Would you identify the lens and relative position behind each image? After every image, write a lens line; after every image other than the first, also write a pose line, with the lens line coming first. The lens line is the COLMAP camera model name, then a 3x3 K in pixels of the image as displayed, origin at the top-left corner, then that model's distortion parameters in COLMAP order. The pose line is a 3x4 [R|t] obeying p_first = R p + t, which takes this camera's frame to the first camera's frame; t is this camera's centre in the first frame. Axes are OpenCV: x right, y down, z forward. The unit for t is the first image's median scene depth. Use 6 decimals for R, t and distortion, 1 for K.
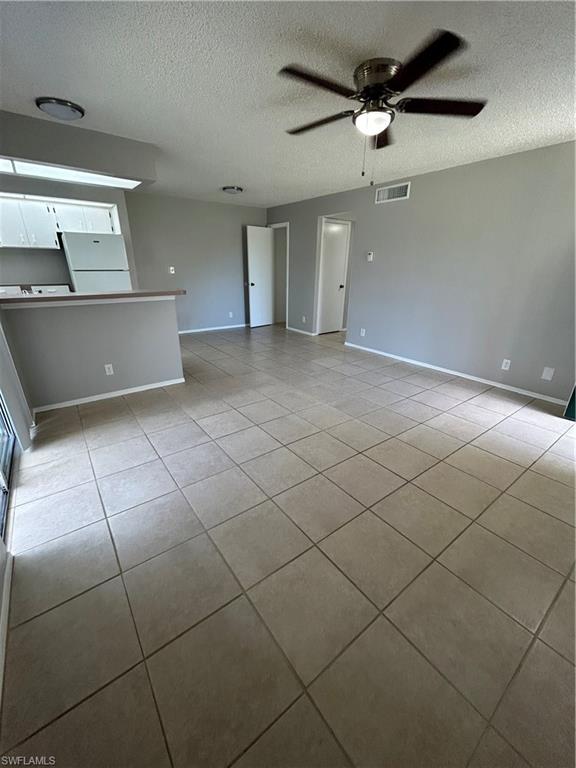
lens RADIAL K [[309.0, 0, 286.9], [0, 309.0, 386.2], [0, 0, 1]] dist [-0.000349, -0.000225]
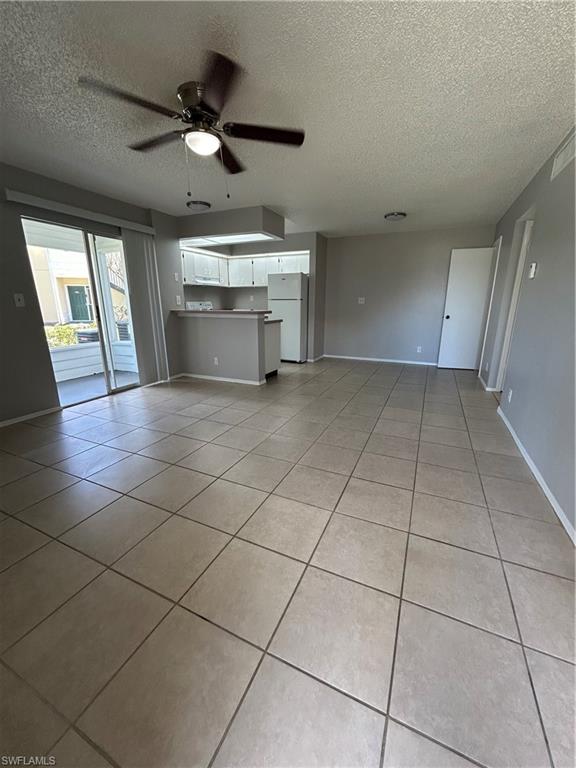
lens RADIAL K [[309.0, 0, 288.5], [0, 309.0, 383.3], [0, 0, 1]] dist [-0.000349, -0.000225]
pose [[0.476862, 0.214278, -0.852460, 0.774644], [-0.319811, 0.945655, 0.058804, -0.132480], [0.818733, 0.244585, 0.519476, 0.473773]]
